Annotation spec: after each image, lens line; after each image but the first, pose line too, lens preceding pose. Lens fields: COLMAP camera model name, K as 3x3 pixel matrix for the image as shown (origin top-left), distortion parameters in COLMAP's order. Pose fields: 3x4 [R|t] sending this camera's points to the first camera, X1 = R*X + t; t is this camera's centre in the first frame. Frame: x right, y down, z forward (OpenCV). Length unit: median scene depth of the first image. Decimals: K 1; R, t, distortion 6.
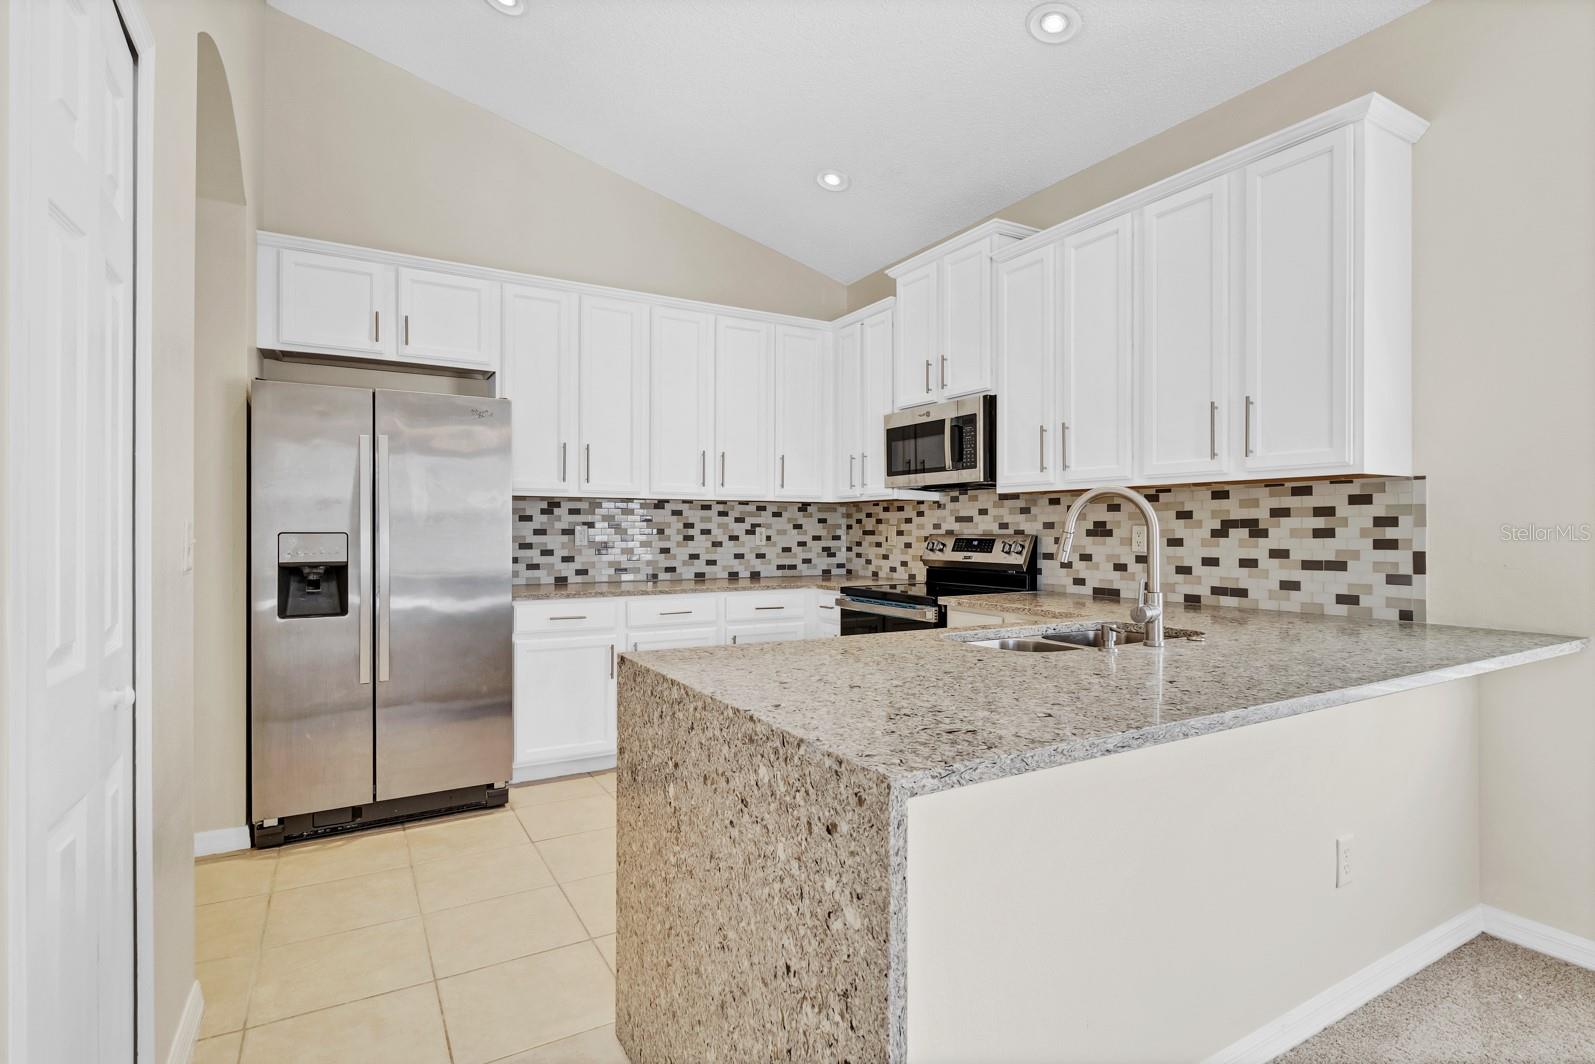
lens RADIAL K [[790.1, 0, 802.3], [0, 790.1, 536.2], [0, 0, 1]] dist [-0.000935, -0.002112]
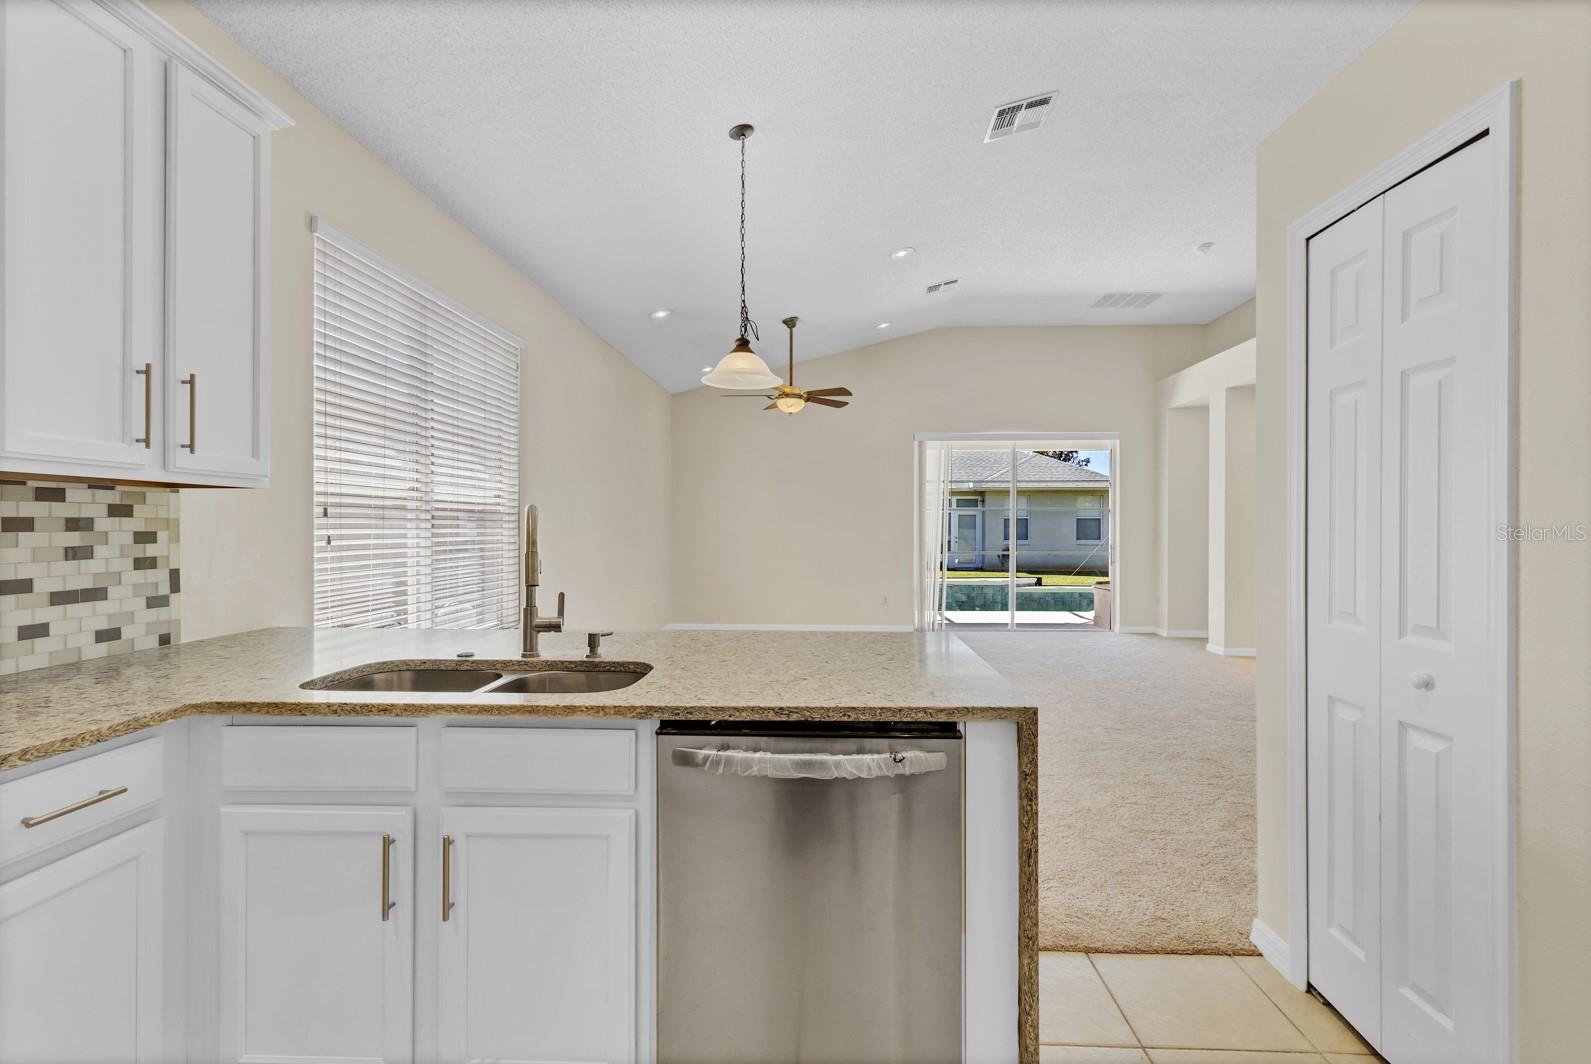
lens RADIAL K [[755.8, 0, 794.5], [0, 755.8, 527.3], [0, 0, 1]] dist [0.003254, -0.000051]
pose [[-0.837296, 0.000812, 0.546750, -0.201251], [0.004773, 0.999972, 0.005824, -0.019428], [-0.546730, 0.007486, -0.837276, 0.814917]]
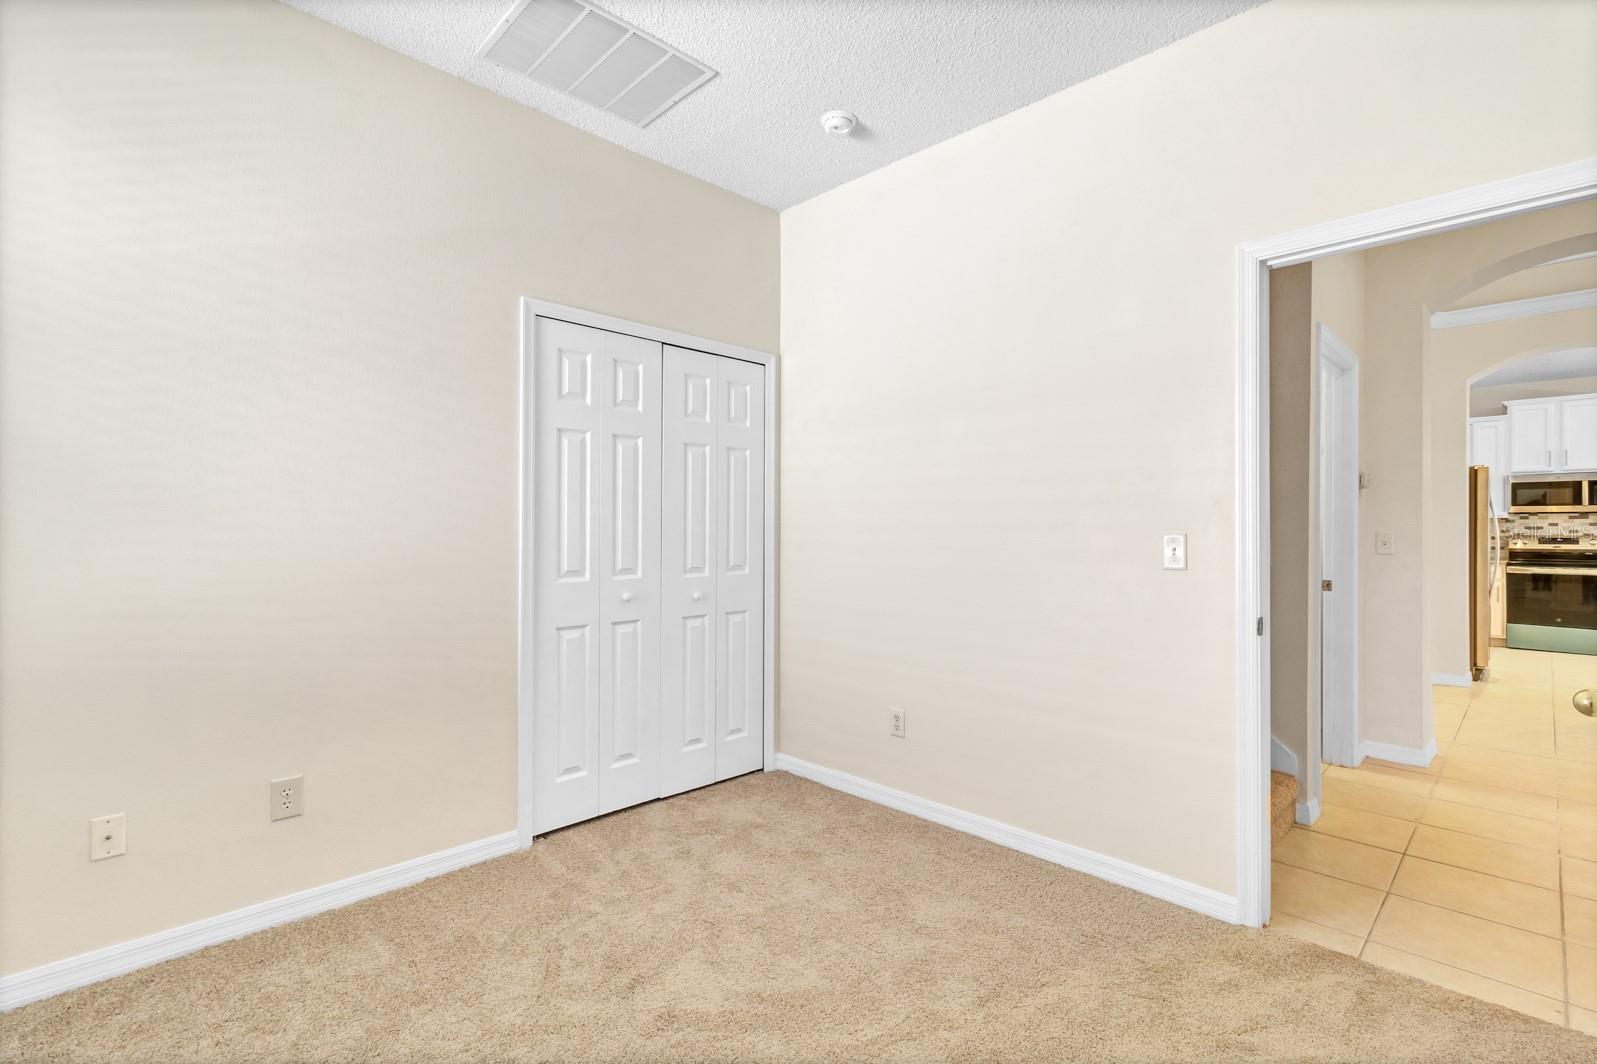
lens RADIAL K [[758.7, 0, 787.3], [0, 758.7, 533.0], [0, 0, 1]] dist [0.003254, -0.000051]
pose [[0.966557, -0.003664, 0.256427, -2.205031], [0.004226, 0.999990, -0.001639, -0.014323], [-0.256418, 0.002668, 0.966562, -0.391449]]
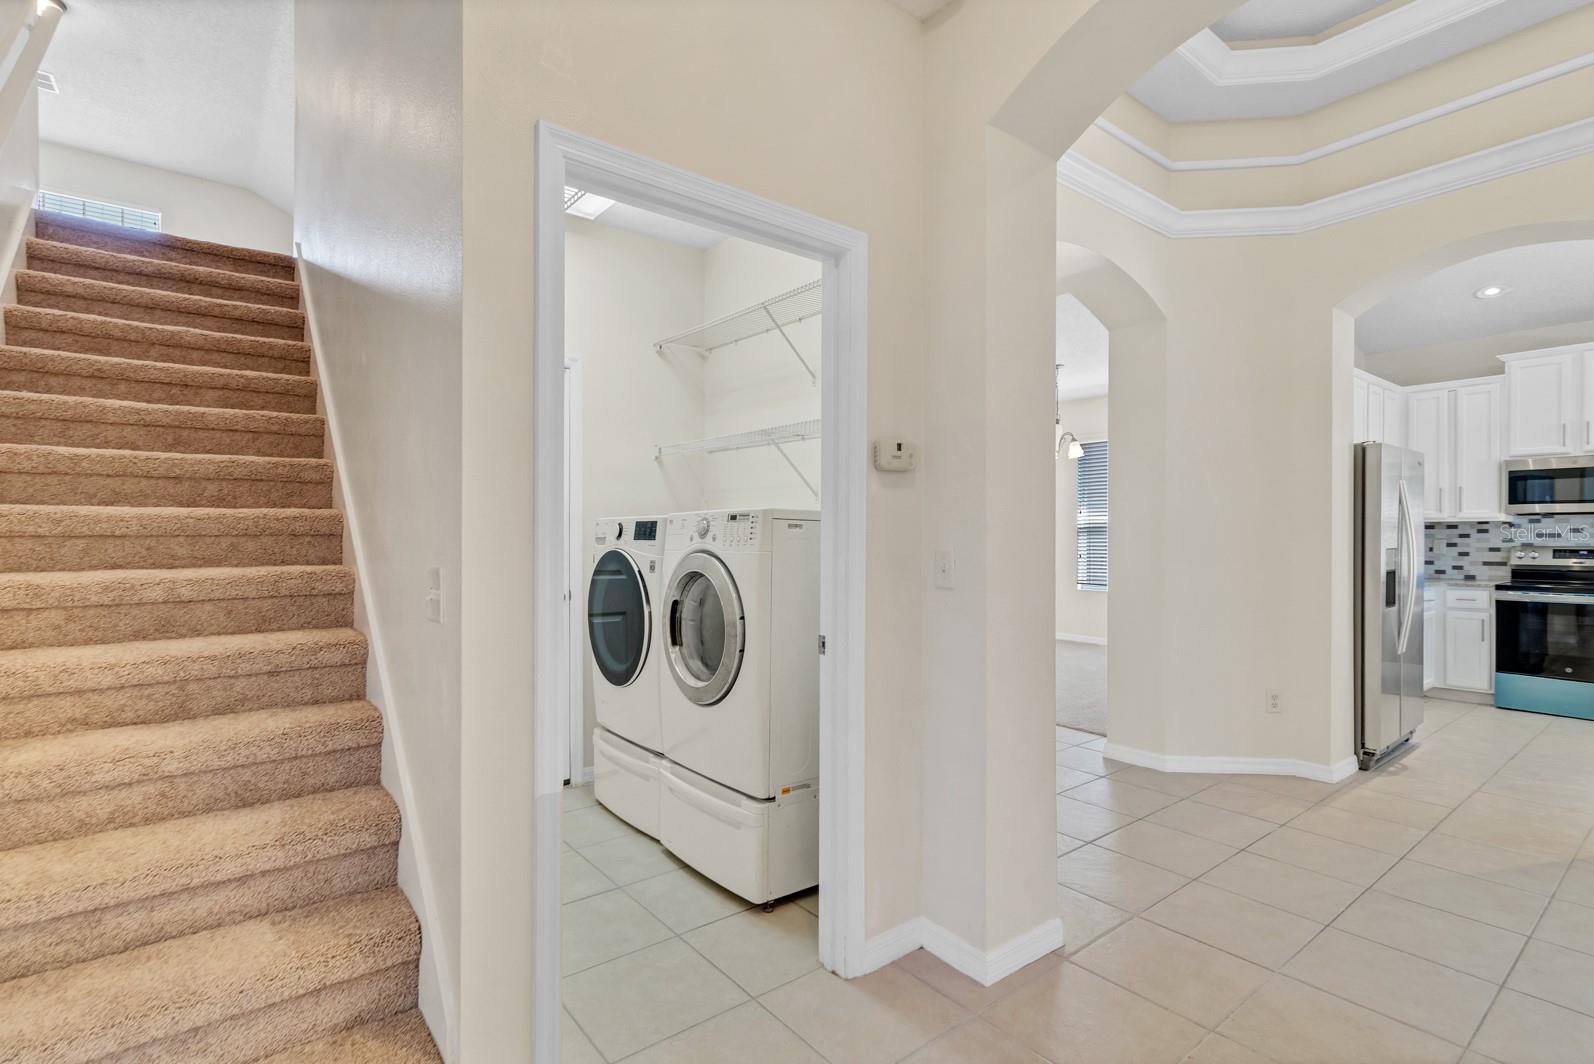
lens RADIAL K [[757.2, 0, 796.5], [0, 757.2, 539.2], [0, 0, 1]] dist [0.003254, -0.000051]
pose [[0.990289, -0.004325, 0.138959, -1.359993], [0.004696, 0.999986, -0.002343, -0.018734], [-0.138947, 0.002973, 0.990295, -0.154615]]
